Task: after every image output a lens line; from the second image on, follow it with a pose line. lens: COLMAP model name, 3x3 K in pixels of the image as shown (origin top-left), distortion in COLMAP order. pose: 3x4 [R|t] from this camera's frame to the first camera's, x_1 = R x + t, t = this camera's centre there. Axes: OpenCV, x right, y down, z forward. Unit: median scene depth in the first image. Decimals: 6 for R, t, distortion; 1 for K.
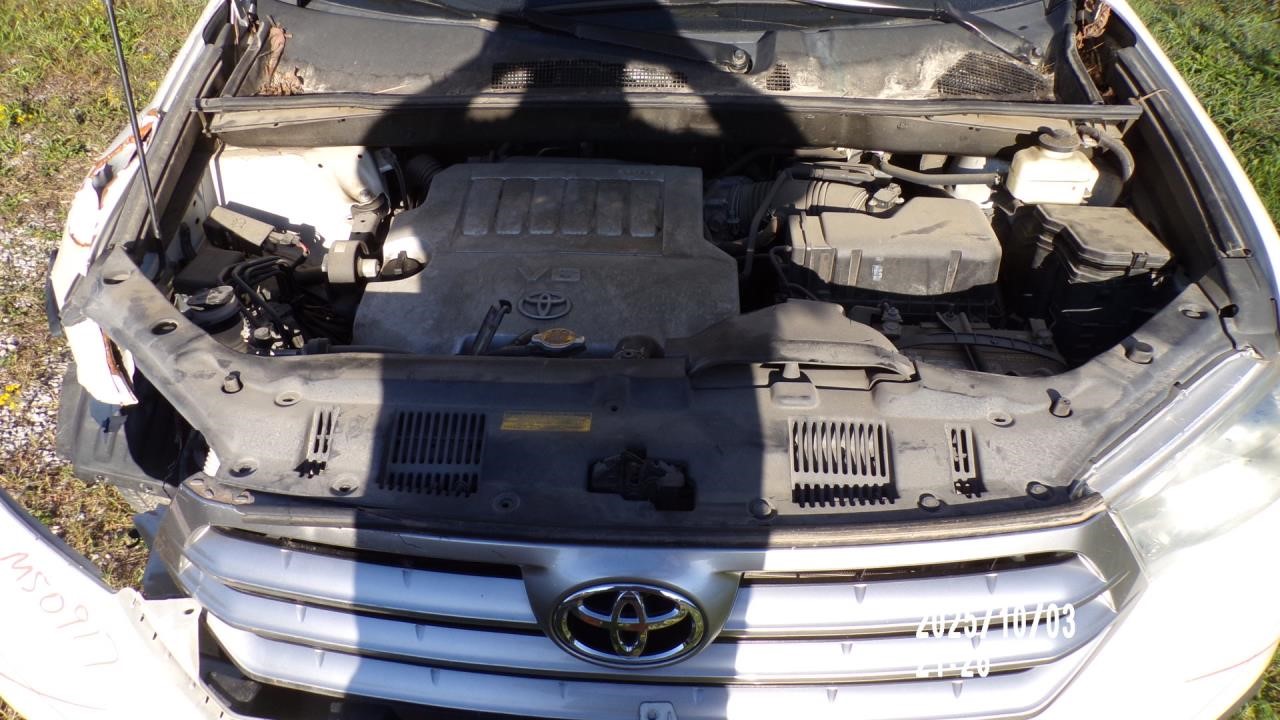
lens RADIAL K [[935.5, 0, 632.7], [0, 935.5, 361.0], [0, 0, 1]] dist [-0.006353, -0.002286]
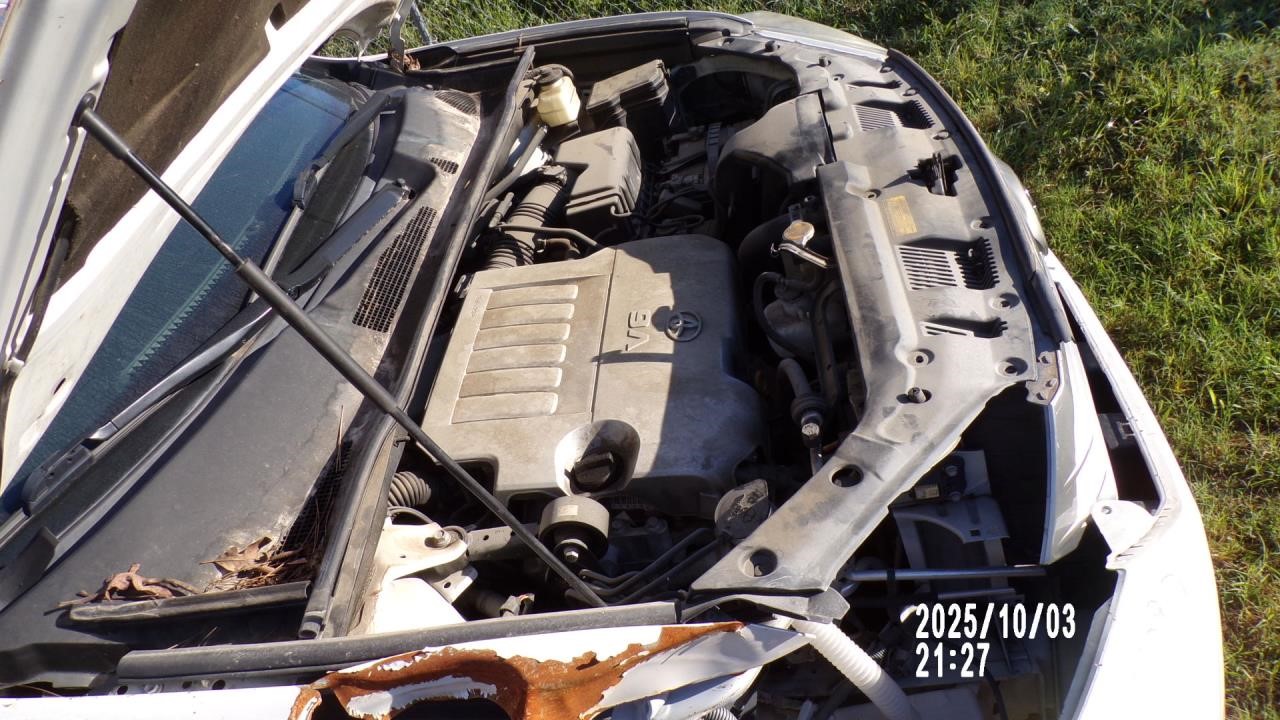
lens RADIAL K [[935.5, 0, 632.7], [0, 935.5, 361.0], [0, 0, 1]] dist [-0.006353, -0.002286]
pose [[-0.000009, -0.594047, 0.804430, -0.957150], [0.834295, 0.443493, 0.327515, -0.430765], [-0.551319, 0.671135, 0.495606, 0.582575]]
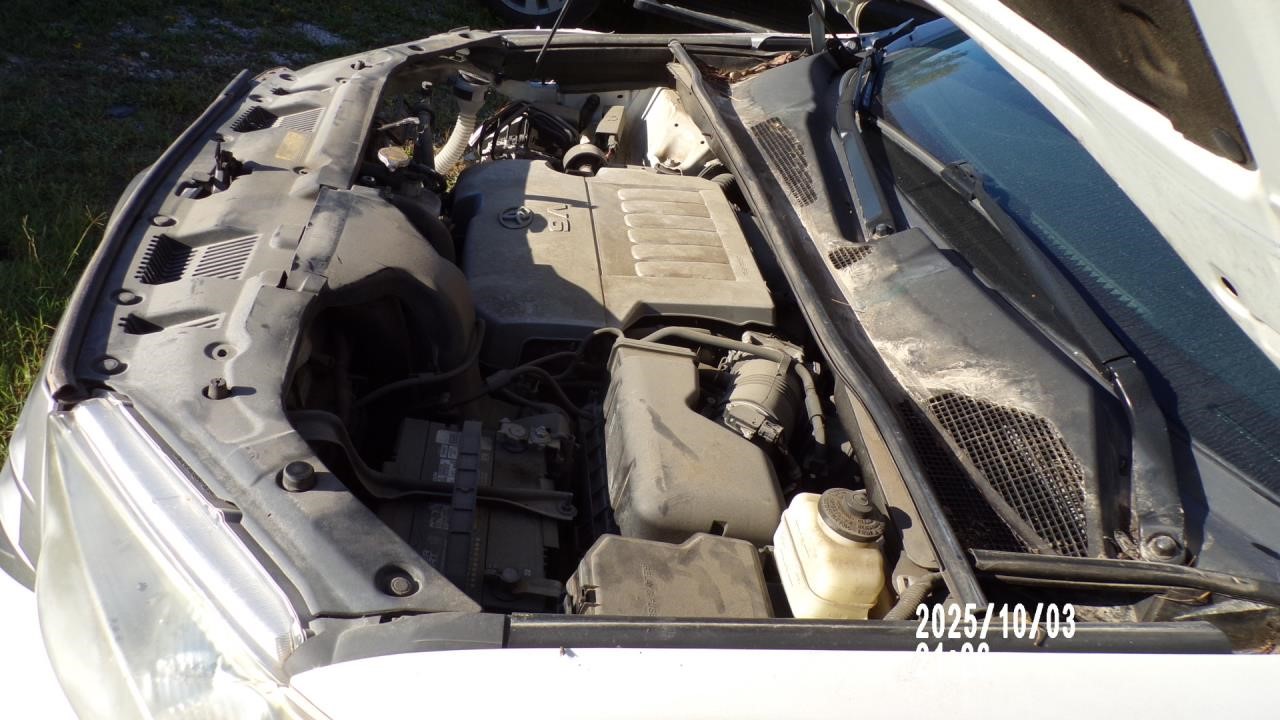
lens RADIAL K [[935.5, 0, 632.7], [0, 935.5, 361.0], [0, 0, 1]] dist [-0.006353, -0.002286]
pose [[0.164449, 0.581814, -0.796523, 0.904951], [-0.796814, 0.554340, 0.240404, -0.342943], [0.581416, 0.595147, 0.554758, 0.607491]]
